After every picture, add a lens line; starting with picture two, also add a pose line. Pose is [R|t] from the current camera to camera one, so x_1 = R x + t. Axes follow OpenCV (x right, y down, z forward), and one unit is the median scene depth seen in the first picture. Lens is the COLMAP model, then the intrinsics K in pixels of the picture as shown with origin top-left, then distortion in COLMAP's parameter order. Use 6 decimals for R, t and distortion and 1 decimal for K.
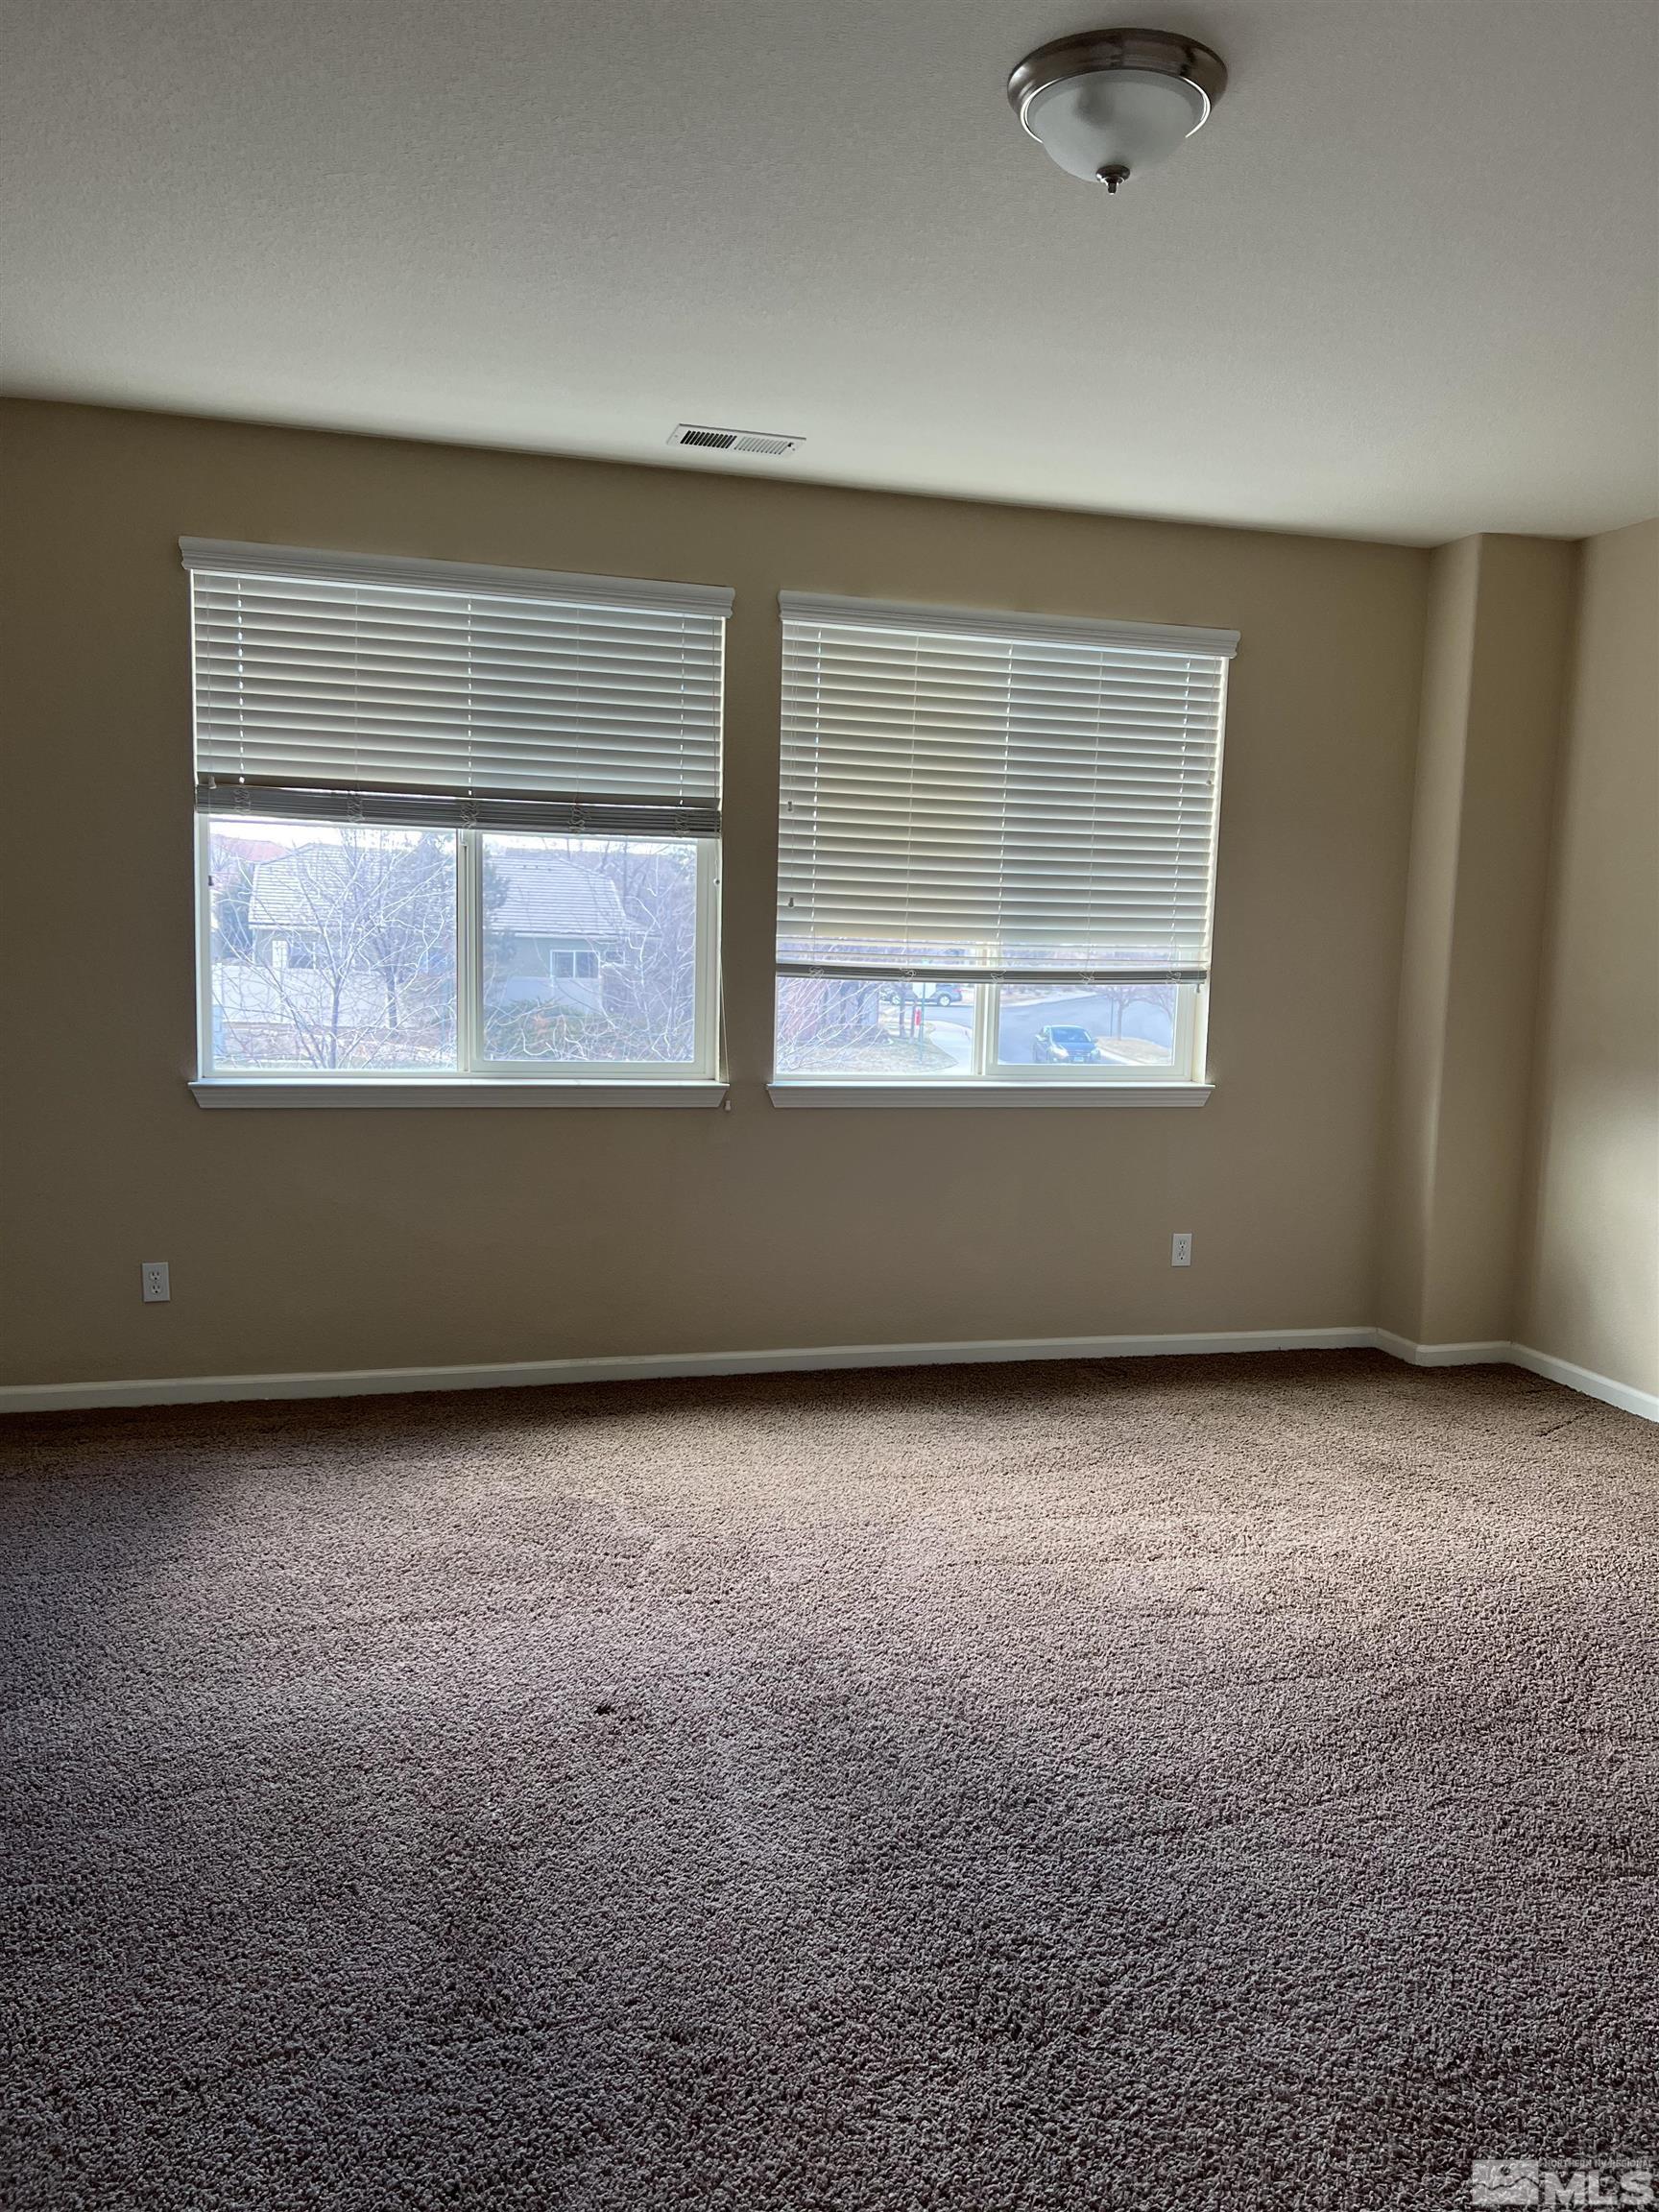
lens RADIAL K [[1640.0, 0, 835.0], [0, 1640.0, 1132.0], [0, 0, 1]] dist [0.042254, -0.037436]
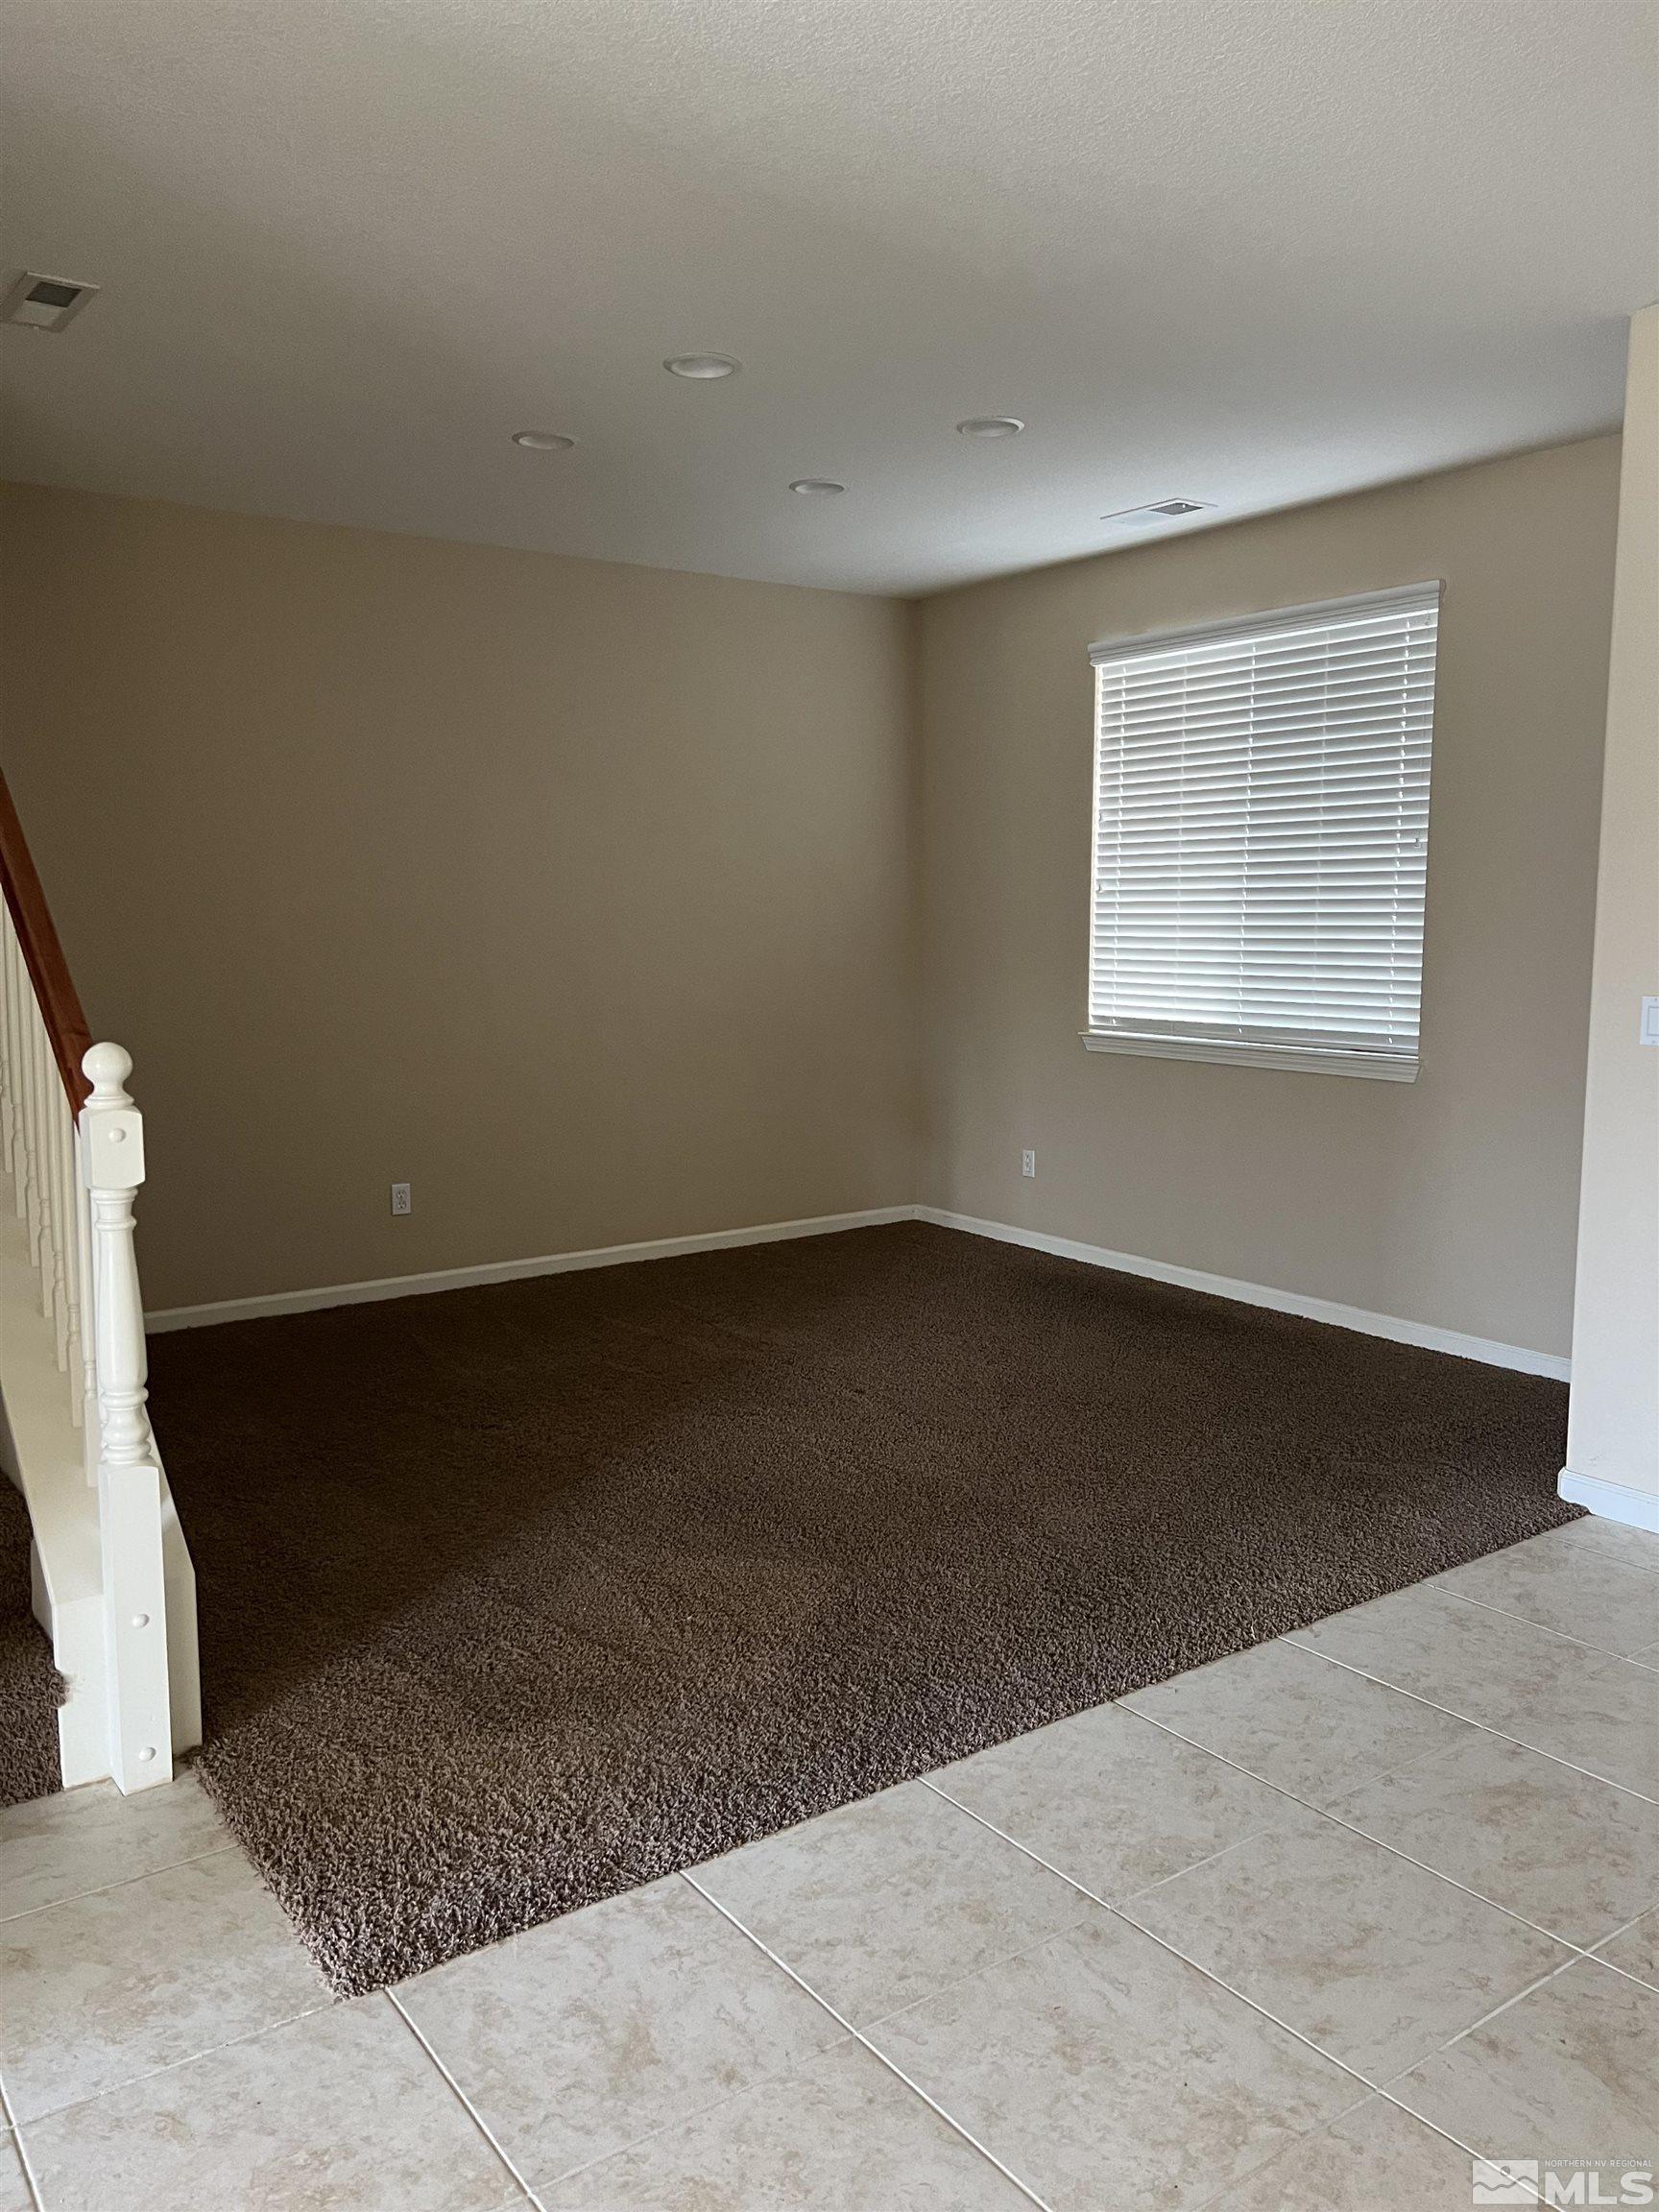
lens RADIAL K [[1640.0, 0, 835.0], [0, 1640.0, 1132.0], [0, 0, 1]] dist [0.042254, -0.037436]
pose [[0.324463, 0.105415, -0.940006, 1.063967], [-0.095776, 0.992325, 0.078223, -0.027206], [0.941037, 0.064650, 0.332069, 0.372023]]
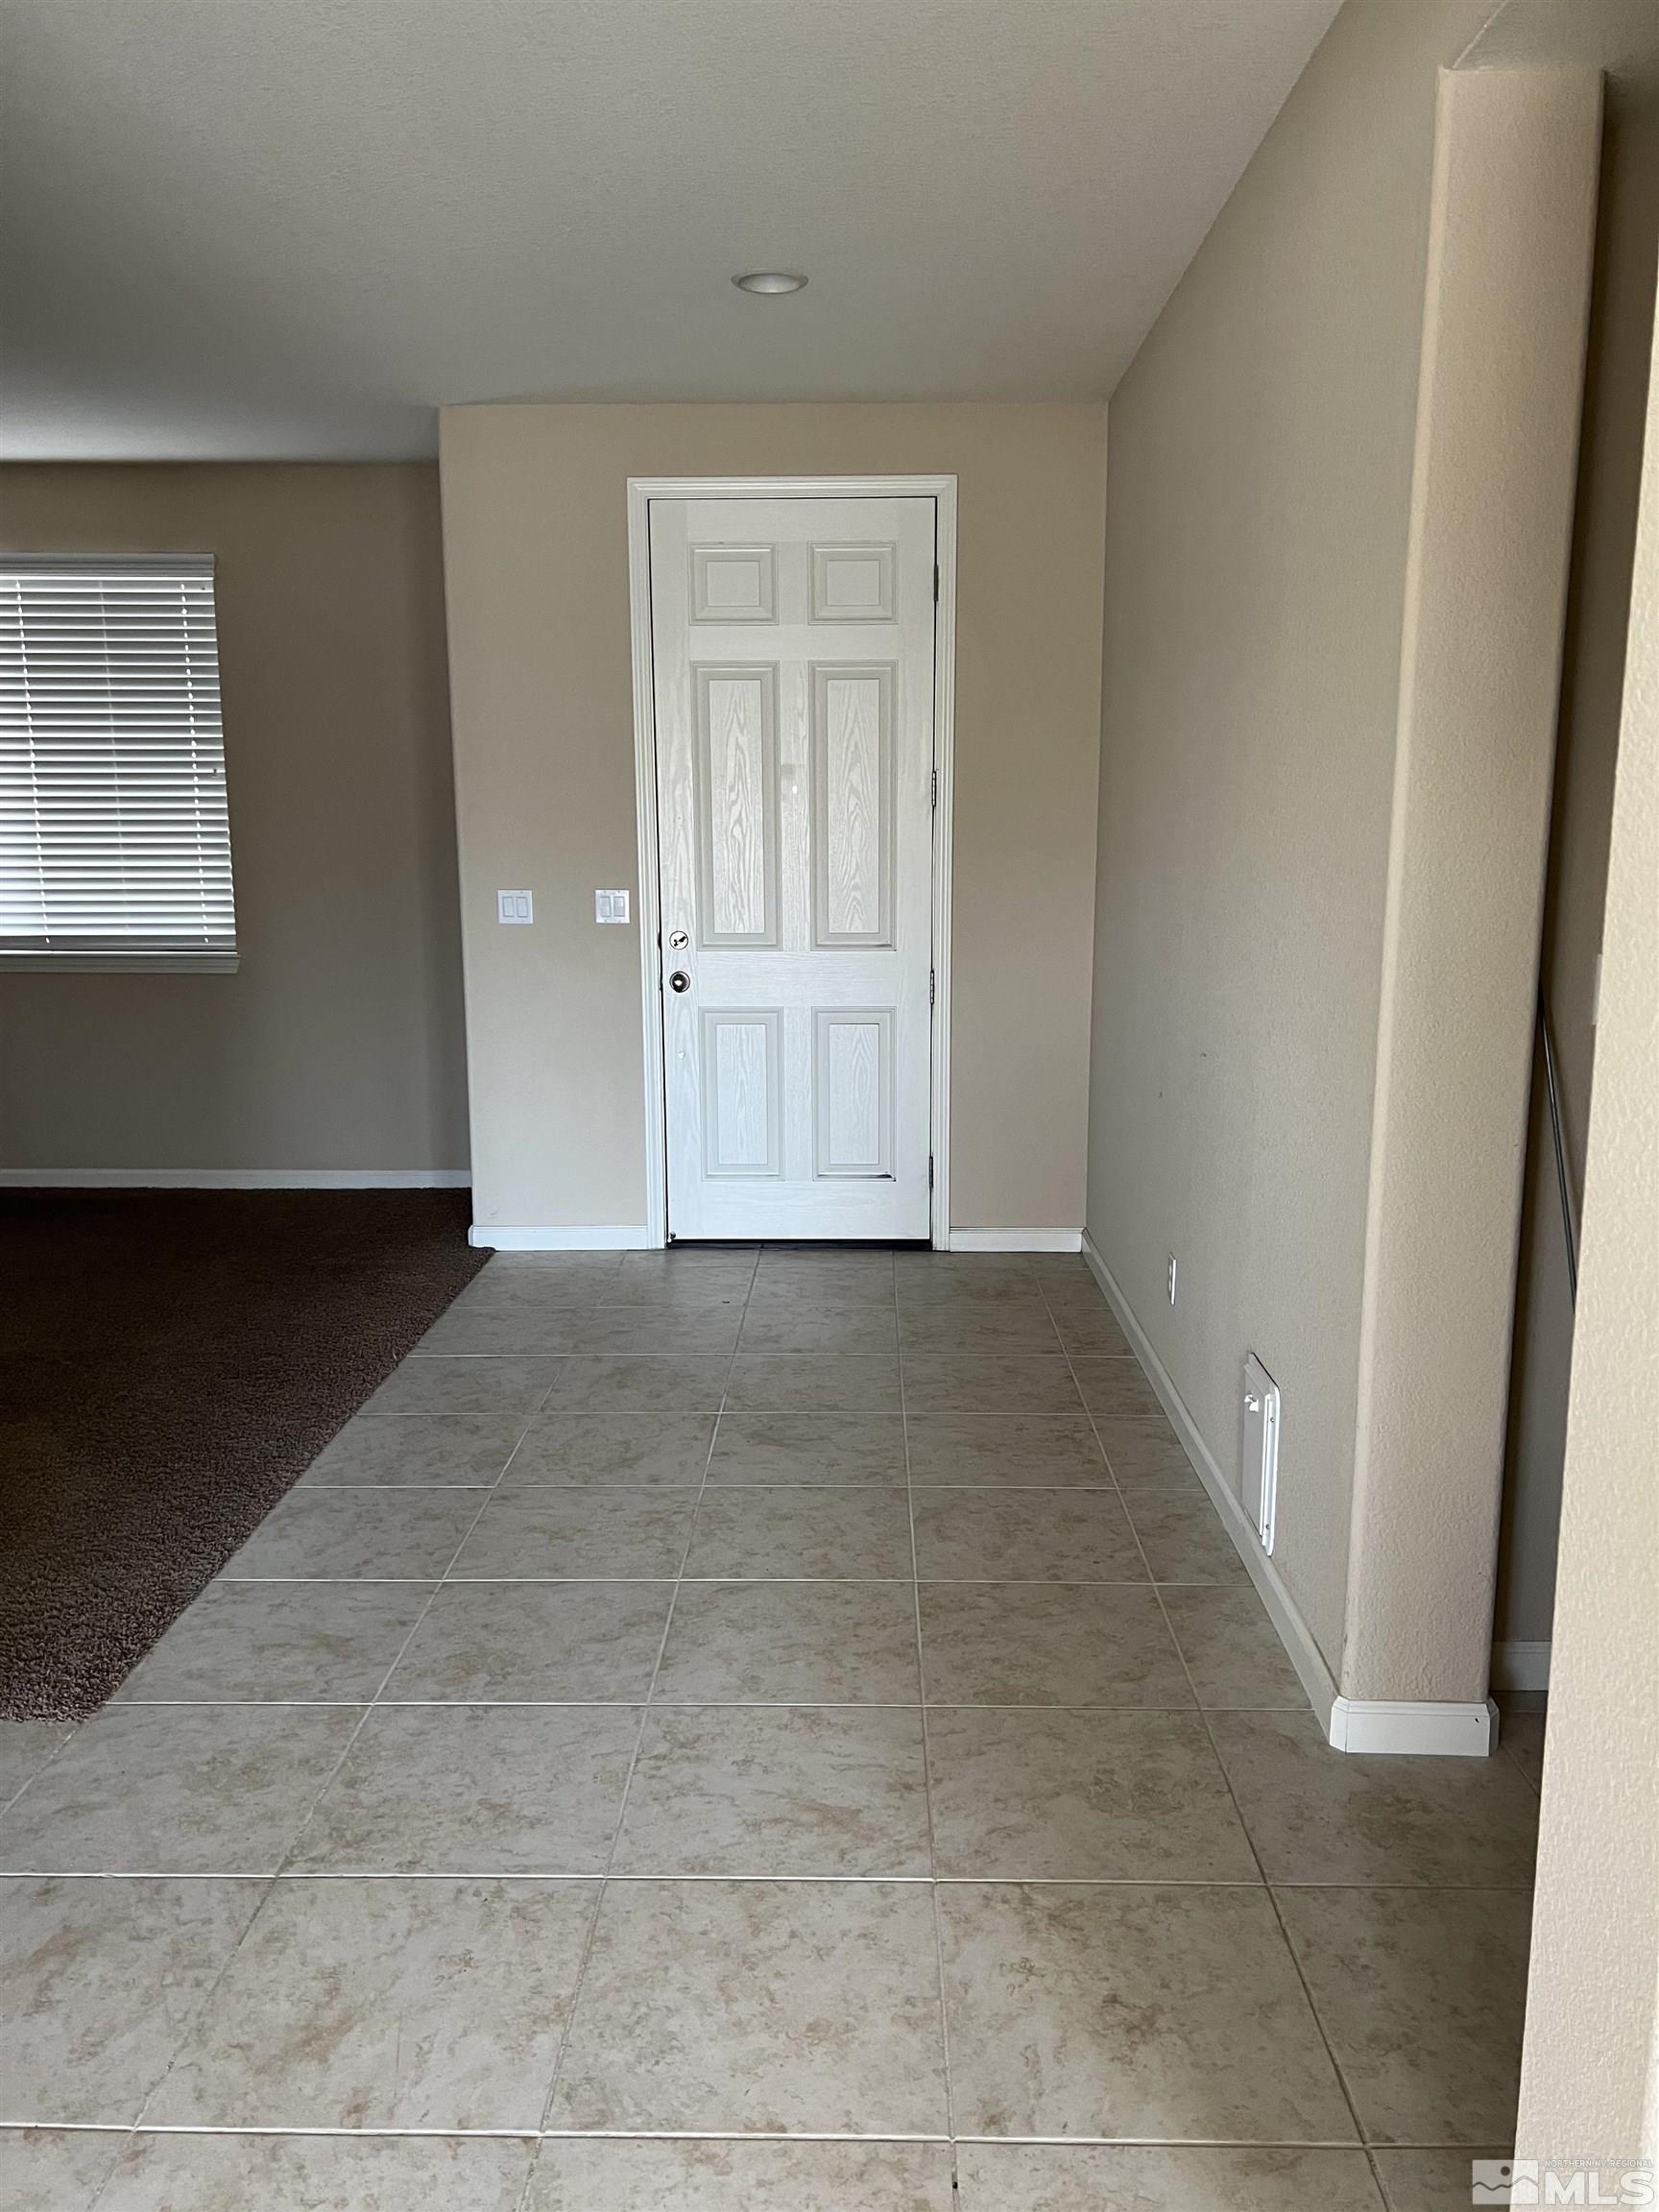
lens RADIAL K [[1640.0, 0, 835.0], [0, 1640.0, 1132.0], [0, 0, 1]] dist [0.042254, -0.037436]
pose [[0.953969, 0.028193, -0.298578, 1.016771], [-0.009160, 0.997846, 0.064955, 0.021607], [0.299766, -0.059230, 0.952172, 0.002120]]
